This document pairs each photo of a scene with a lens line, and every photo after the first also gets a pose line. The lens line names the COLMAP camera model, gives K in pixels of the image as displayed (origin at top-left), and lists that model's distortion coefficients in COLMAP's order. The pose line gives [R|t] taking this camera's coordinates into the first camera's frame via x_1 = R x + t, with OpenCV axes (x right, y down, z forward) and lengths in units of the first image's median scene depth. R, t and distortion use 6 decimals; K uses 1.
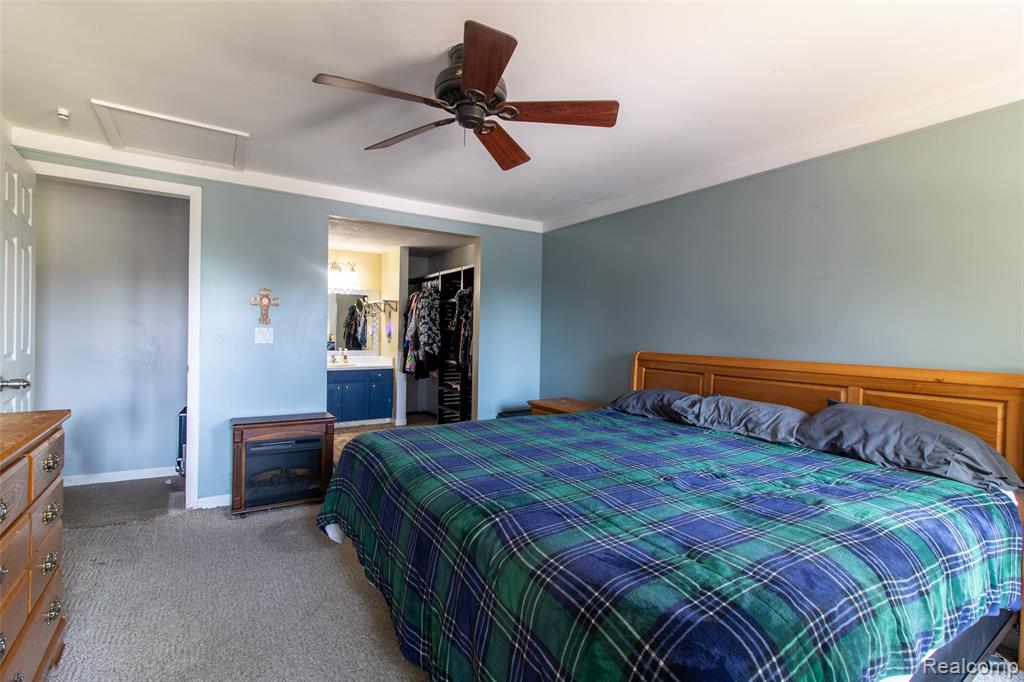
lens RADIAL K [[472.8, 0, 517.5], [0, 472.8, 335.0], [0, 0, 1]] dist [0.000807, 0.000636]
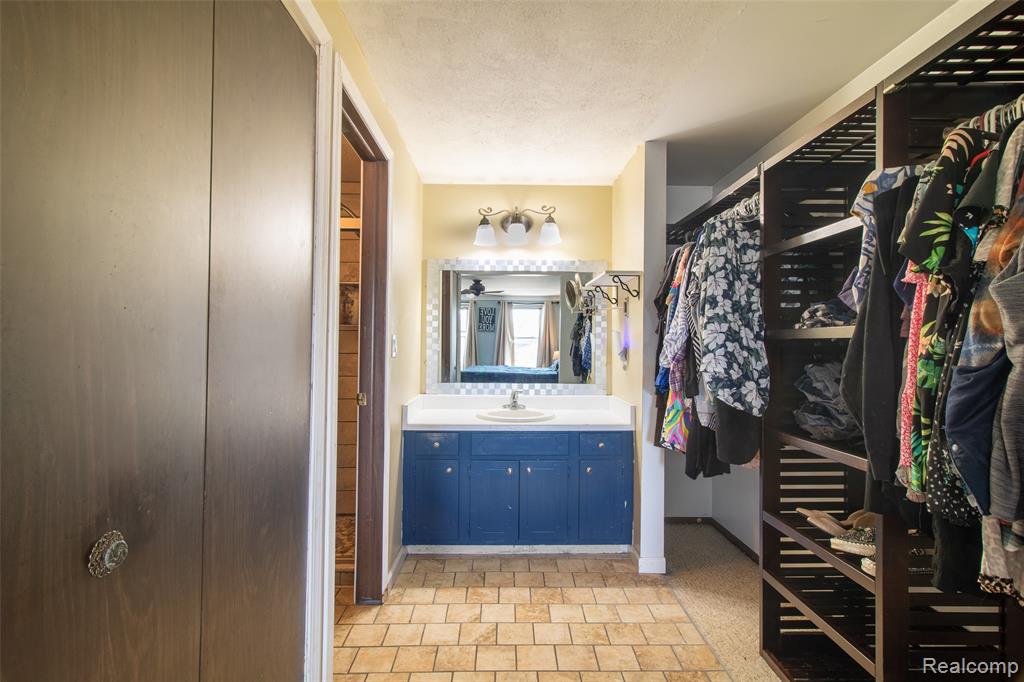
lens RADIAL K [[472.8, 0, 513.4], [0, 472.8, 338.9], [0, 0, 1]] dist [0.000807, 0.000636]
pose [[0.848611, -0.014454, -0.528820, -0.137202], [0.002935, 0.999740, -0.022615, -0.003649], [0.529010, 0.017639, 0.848432, 0.623881]]
